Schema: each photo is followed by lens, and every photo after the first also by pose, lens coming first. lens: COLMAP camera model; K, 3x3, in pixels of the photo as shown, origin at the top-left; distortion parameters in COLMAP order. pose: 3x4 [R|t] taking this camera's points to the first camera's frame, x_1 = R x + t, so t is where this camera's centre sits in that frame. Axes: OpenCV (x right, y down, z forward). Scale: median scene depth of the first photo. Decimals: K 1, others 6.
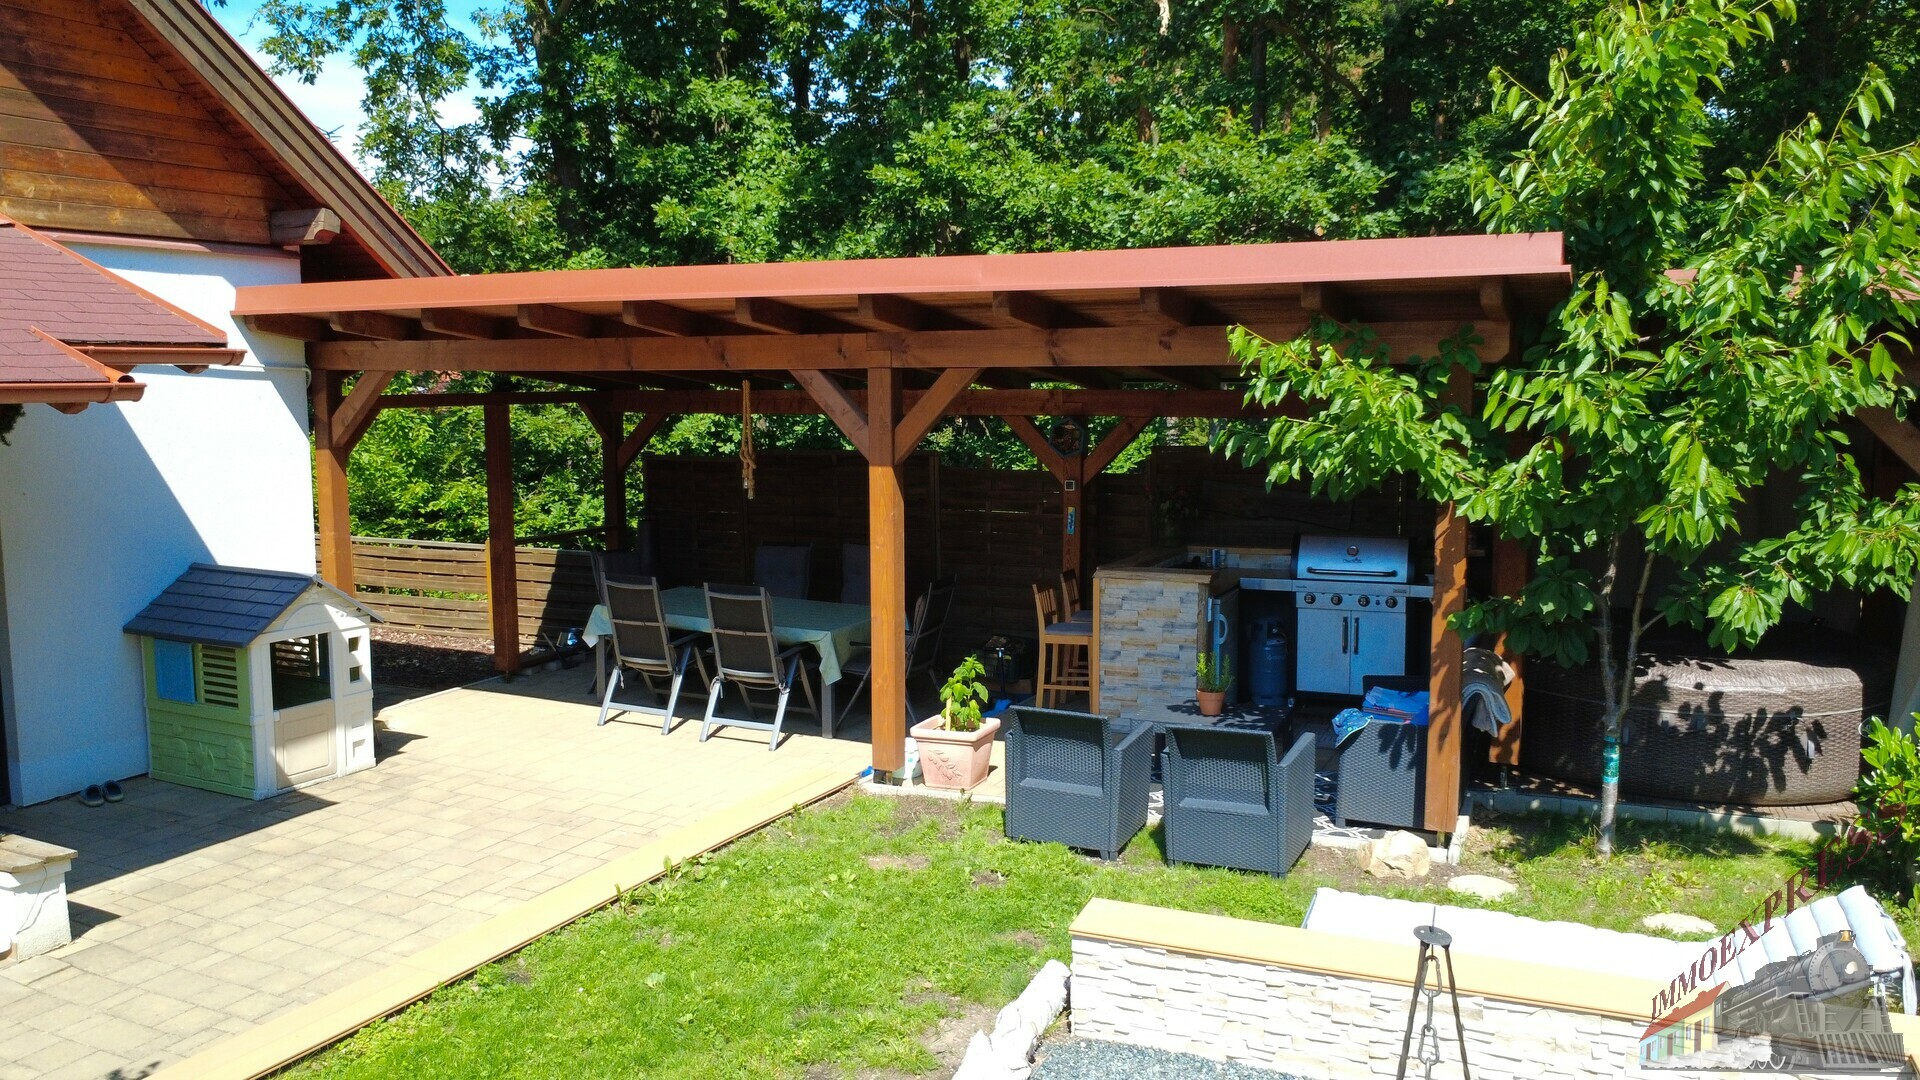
lens RADIAL K [[1441.8, 0, 959.1], [0, 1441.8, 537.3], [0, 0, 1]] dist [0.002964, -0.003115]
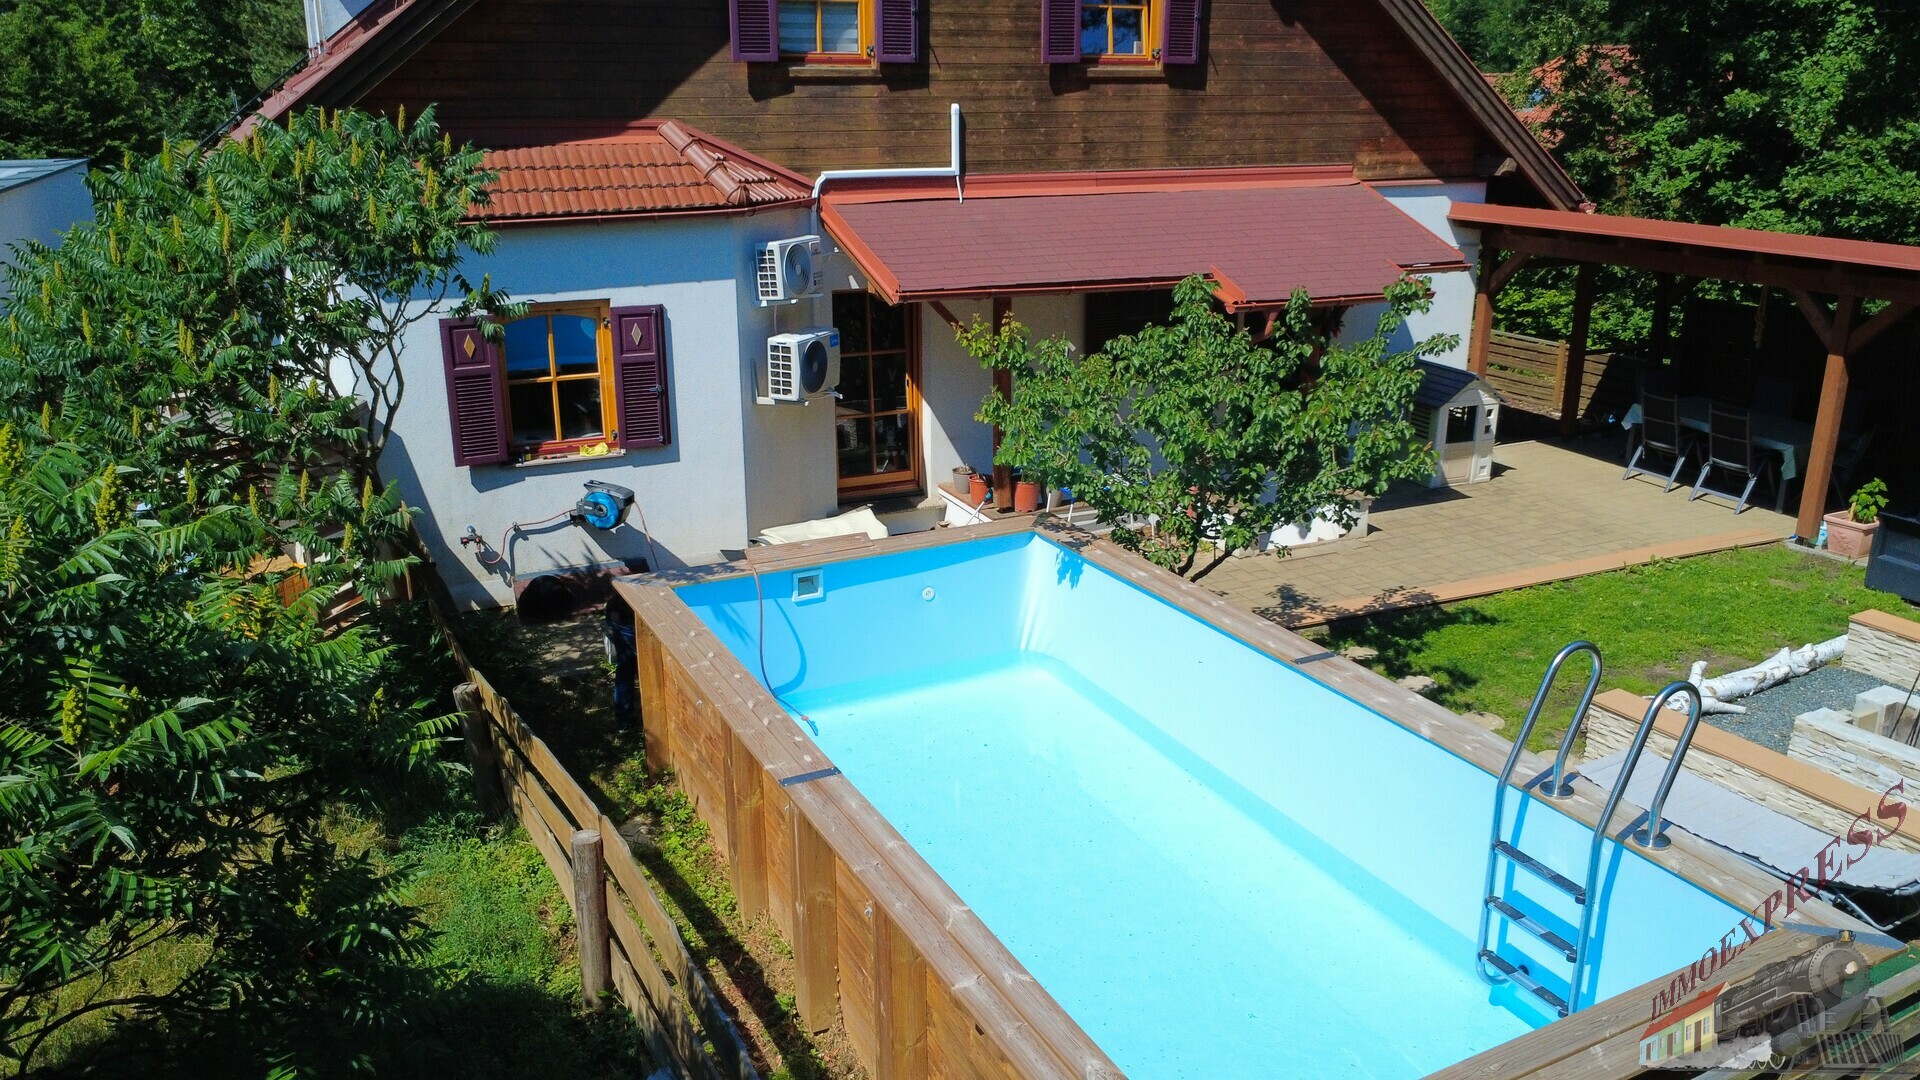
lens RADIAL K [[1441.3, 0, 956.5], [0, 1441.3, 531.7], [0, 0, 1]] dist [-0.002557, 0.008018]
pose [[0.773901, 0.193336, -0.603075, 0.187699], [-0.076028, 0.973738, 0.214600, -0.122446], [0.628727, -0.120229, 0.768276, -0.857904]]
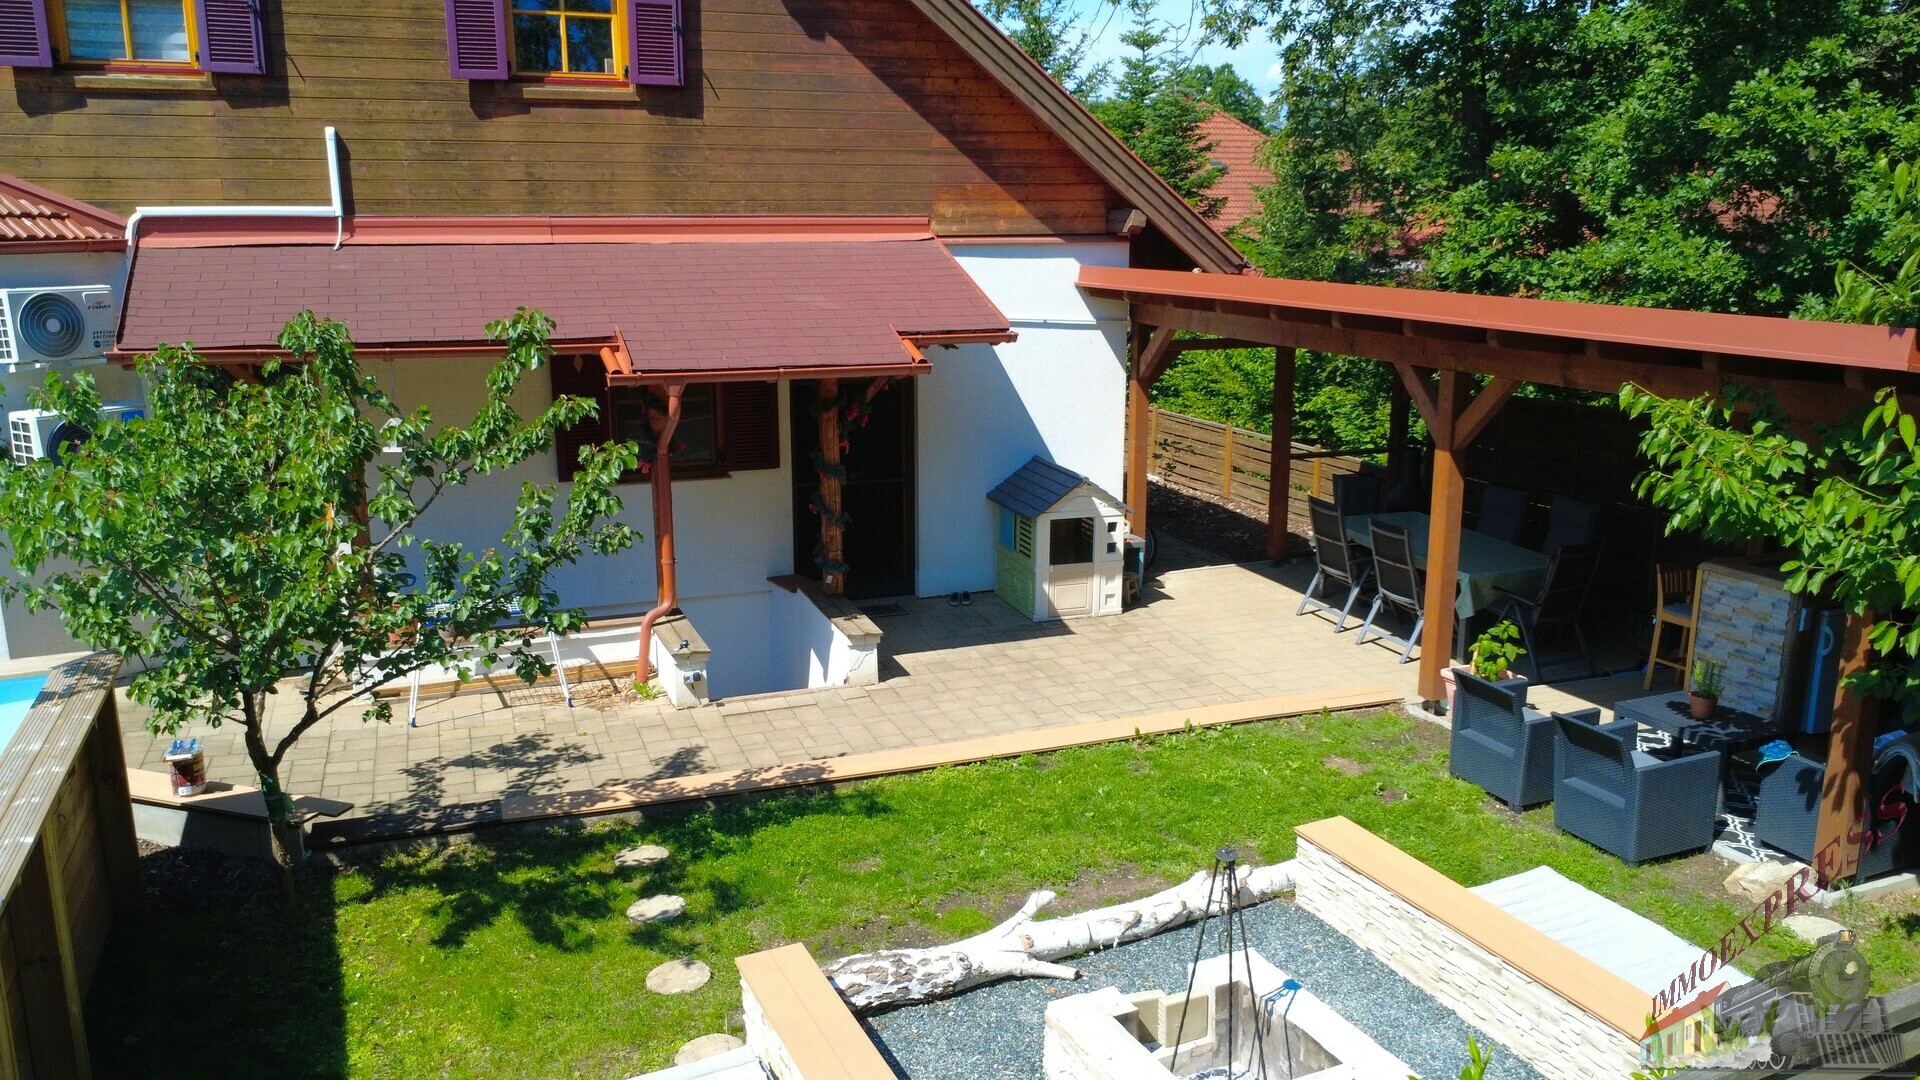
lens RADIAL K [[1441.8, 0, 959.1], [0, 1441.8, 537.3], [0, 0, 1]] dist [0.002964, -0.003115]
pose [[0.728317, 0.155270, -0.667417, 0.439398], [-0.081079, 0.986674, 0.141066, -0.108833], [0.680427, -0.048627, 0.731201, -0.145922]]
